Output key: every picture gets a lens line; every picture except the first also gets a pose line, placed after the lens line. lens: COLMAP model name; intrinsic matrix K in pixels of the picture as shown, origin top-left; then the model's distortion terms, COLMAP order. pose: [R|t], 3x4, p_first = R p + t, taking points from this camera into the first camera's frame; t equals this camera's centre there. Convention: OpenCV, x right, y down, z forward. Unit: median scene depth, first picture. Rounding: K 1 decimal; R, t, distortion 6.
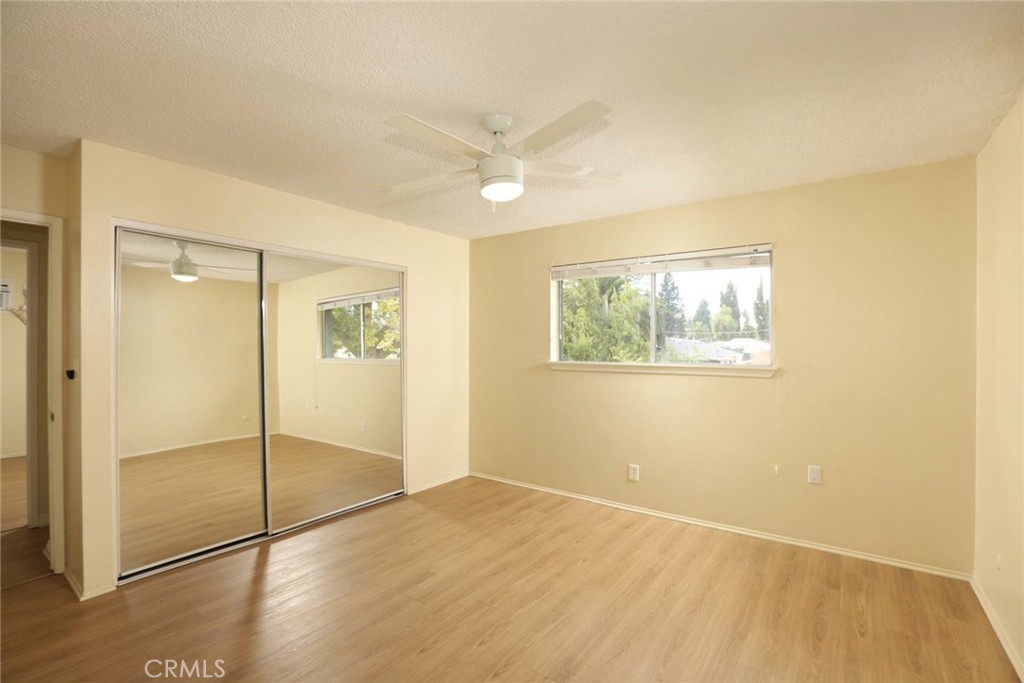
lens RADIAL K [[467.6, 0, 512.0], [0, 467.6, 341.5], [0, 0, 1]] dist [0.000429, 0.000049]
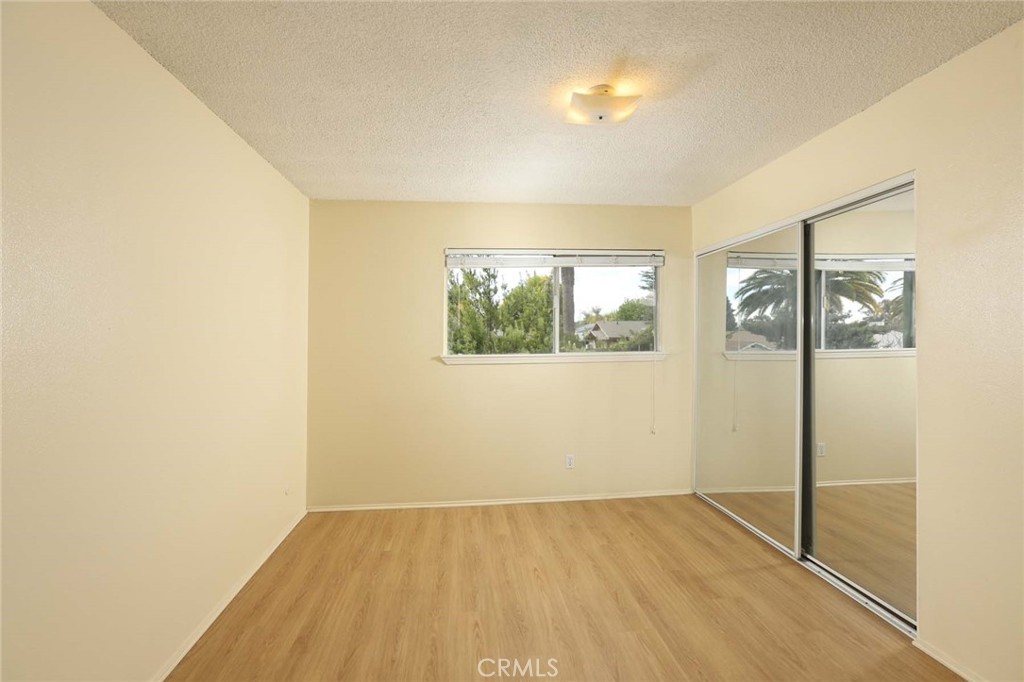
lens RADIAL K [[467.6, 0, 512.0], [0, 467.6, 341.0], [0, 0, 1]] dist [0.000429, 0.000049]
pose [[0.753312, -0.014891, 0.657494, -0.440983], [0.006823, 0.999867, 0.014827, 0.002225], [-0.657627, -0.006683, 0.753314, 0.290378]]
